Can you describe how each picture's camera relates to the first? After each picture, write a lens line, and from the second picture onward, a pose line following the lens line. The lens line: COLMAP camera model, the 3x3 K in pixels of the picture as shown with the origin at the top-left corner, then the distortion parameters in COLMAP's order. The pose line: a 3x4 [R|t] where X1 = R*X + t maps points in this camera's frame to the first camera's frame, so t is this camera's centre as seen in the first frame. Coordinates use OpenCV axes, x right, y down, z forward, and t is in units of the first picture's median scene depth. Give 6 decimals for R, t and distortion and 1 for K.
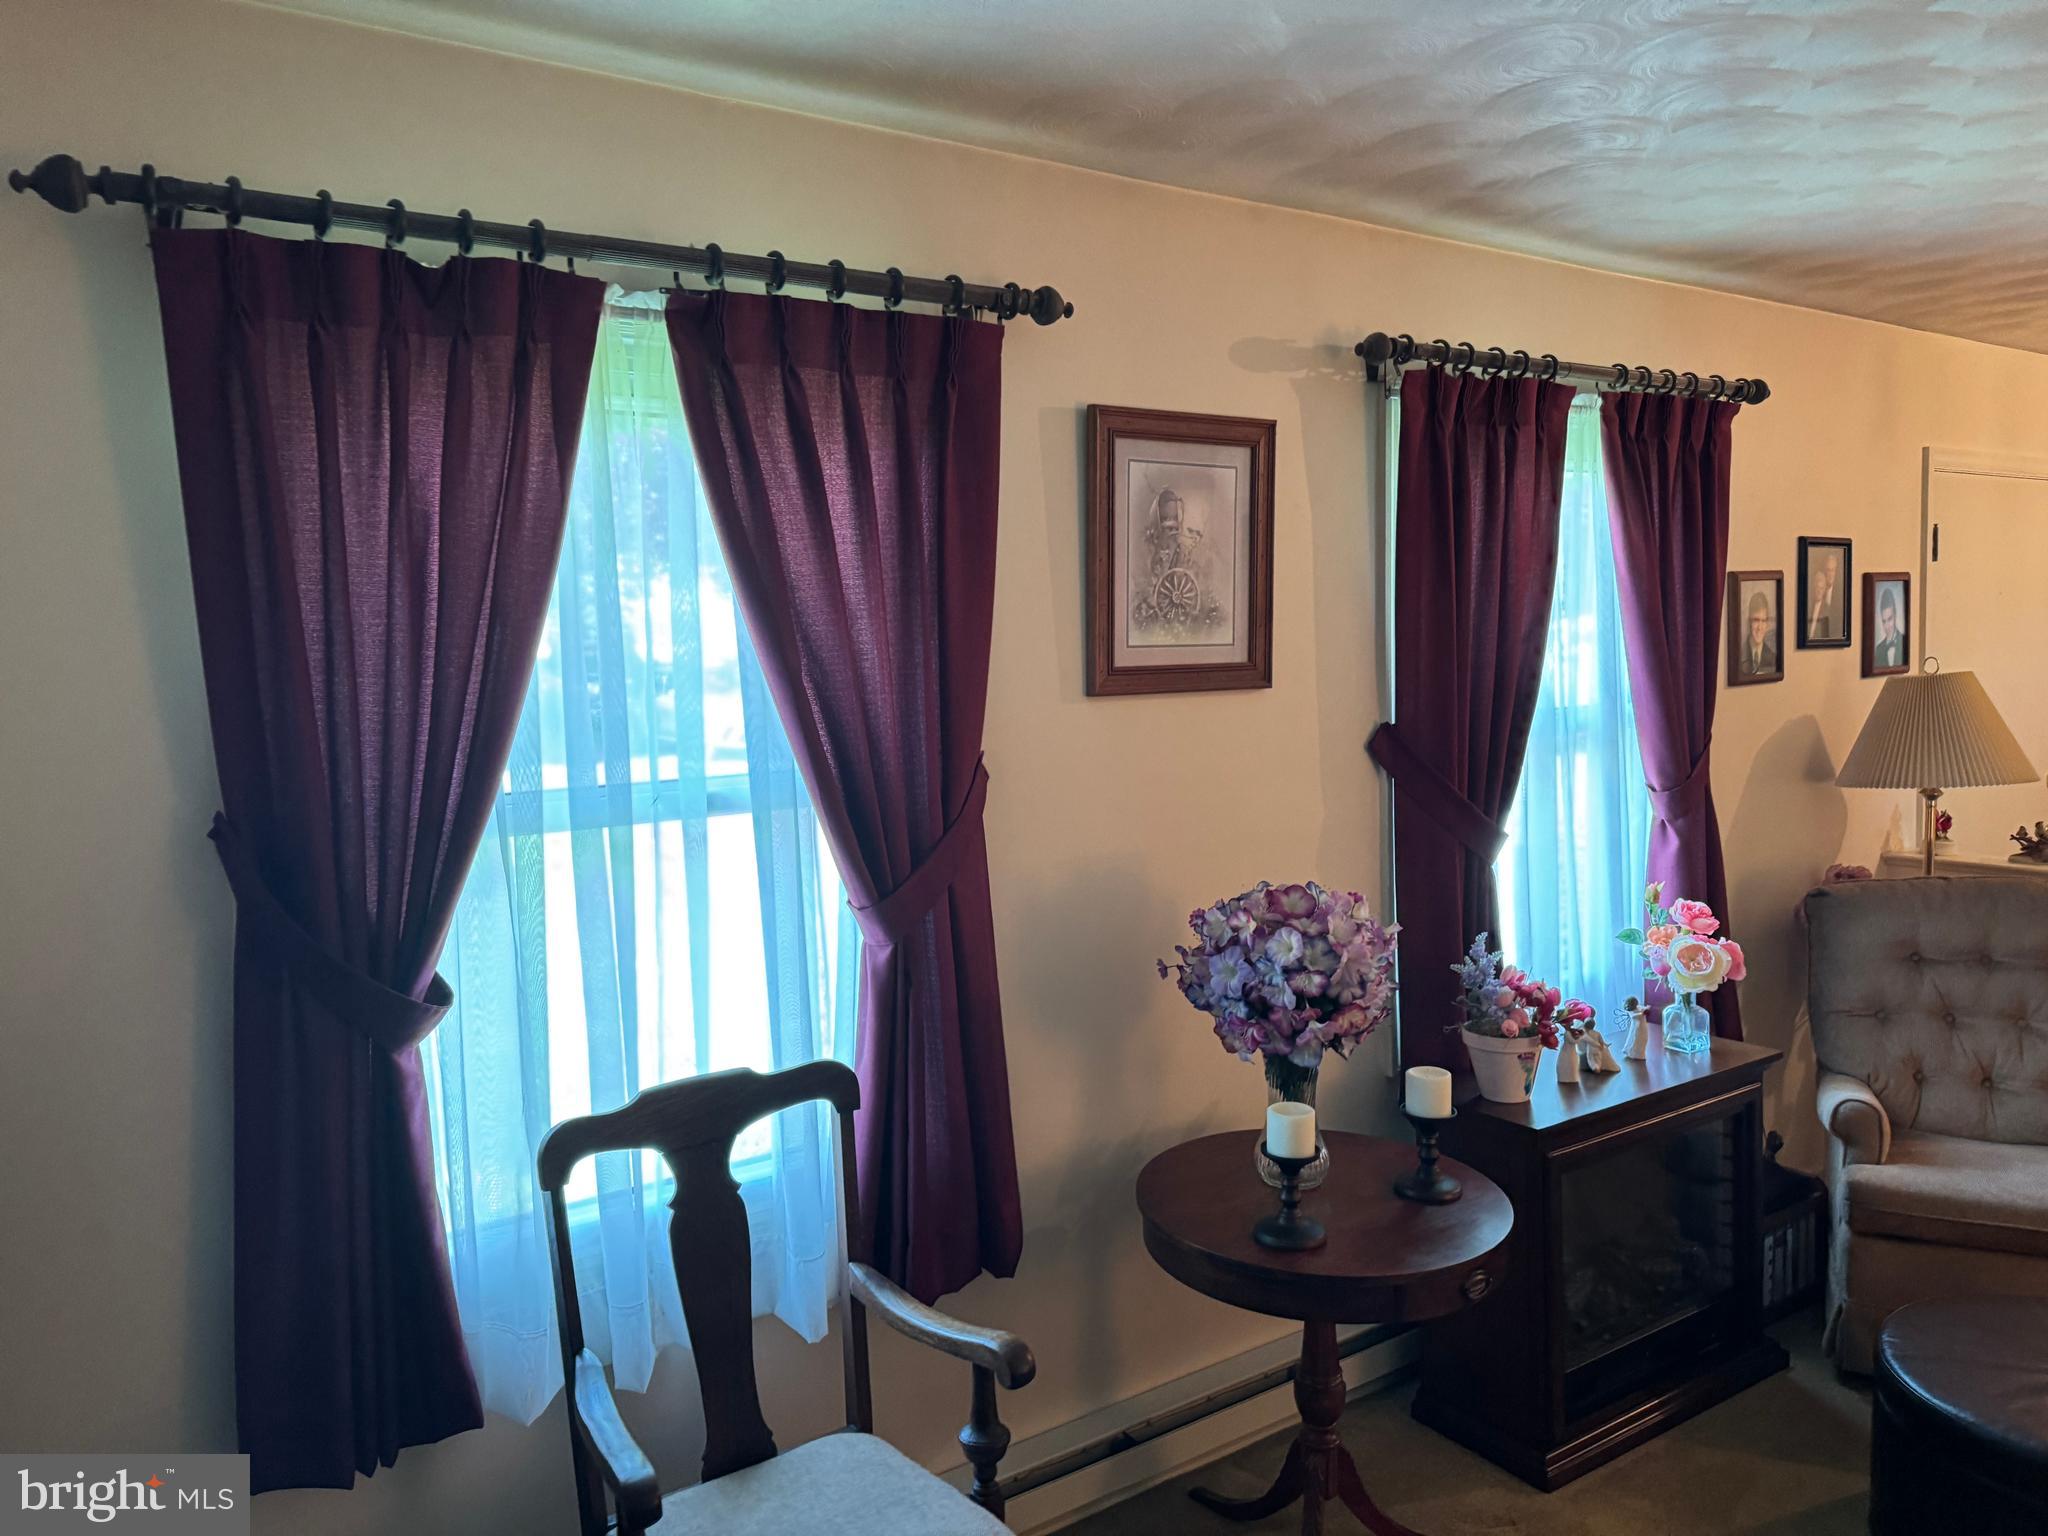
lens RADIAL K [[1392.5, 0, 1034.1], [0, 1392.5, 756.3], [0, 0, 1]] dist [0.034071, -0.069599]
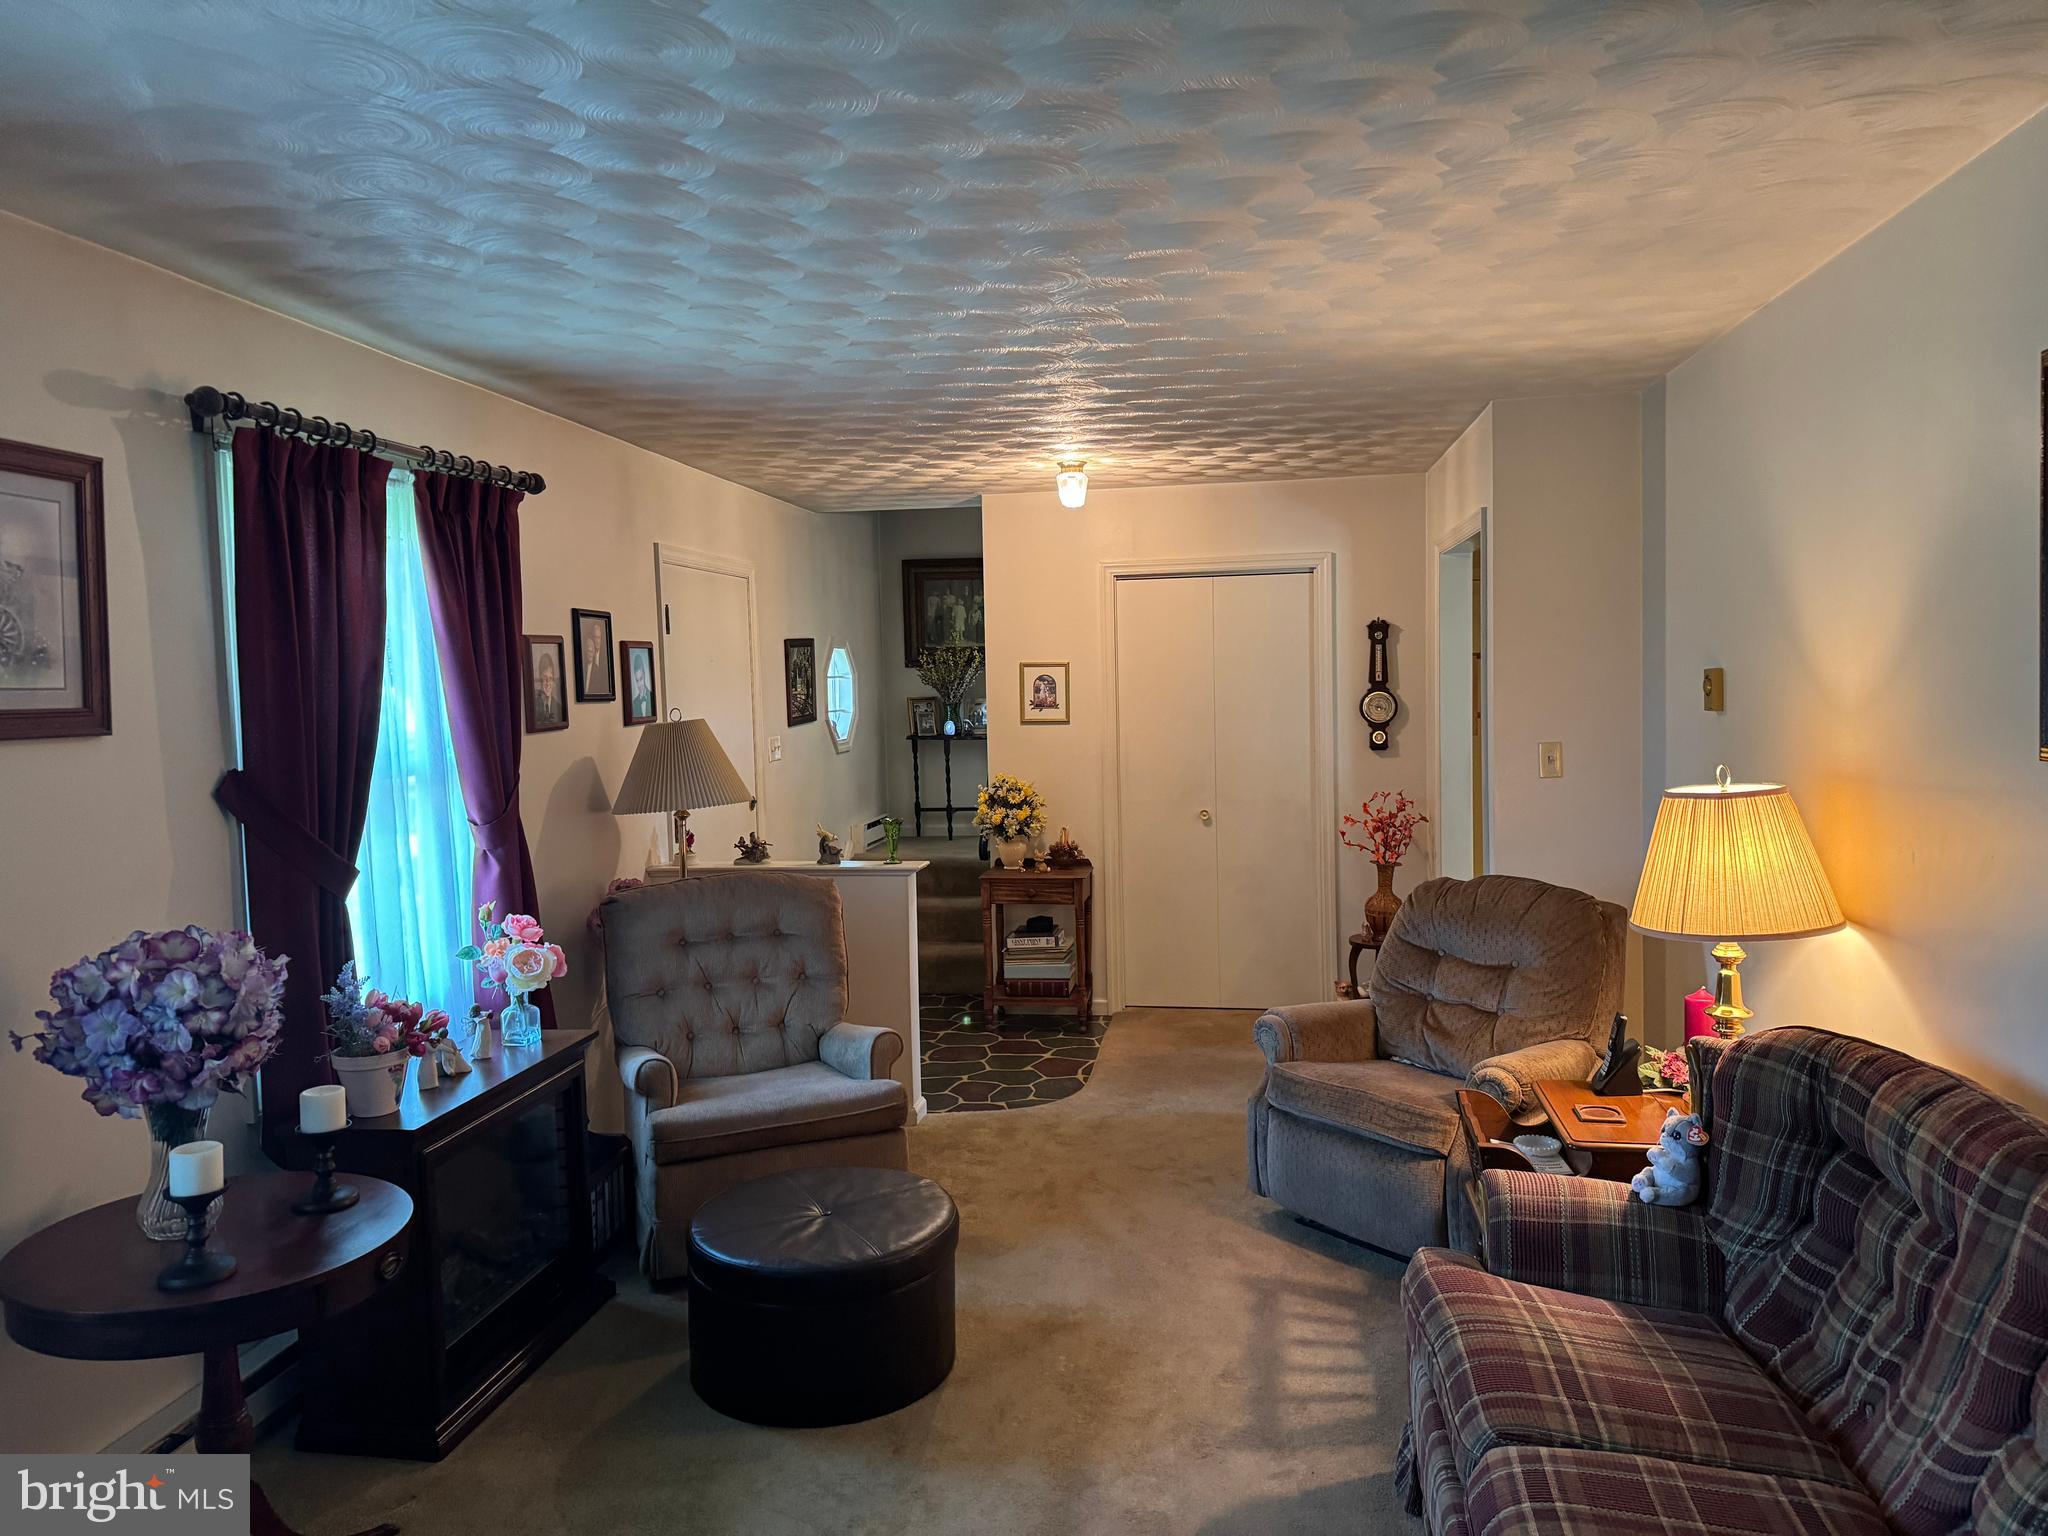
lens RADIAL K [[1417.1, 0, 1042.0], [0, 1417.1, 765.8], [0, 0, 1]] dist [0.142971, -0.243469]
pose [[0.651335, -0.031134, 0.758151, -0.161202], [0.062077, 0.997995, -0.012349, 0.022359], [-0.756246, 0.055107, 0.651962, -0.126511]]
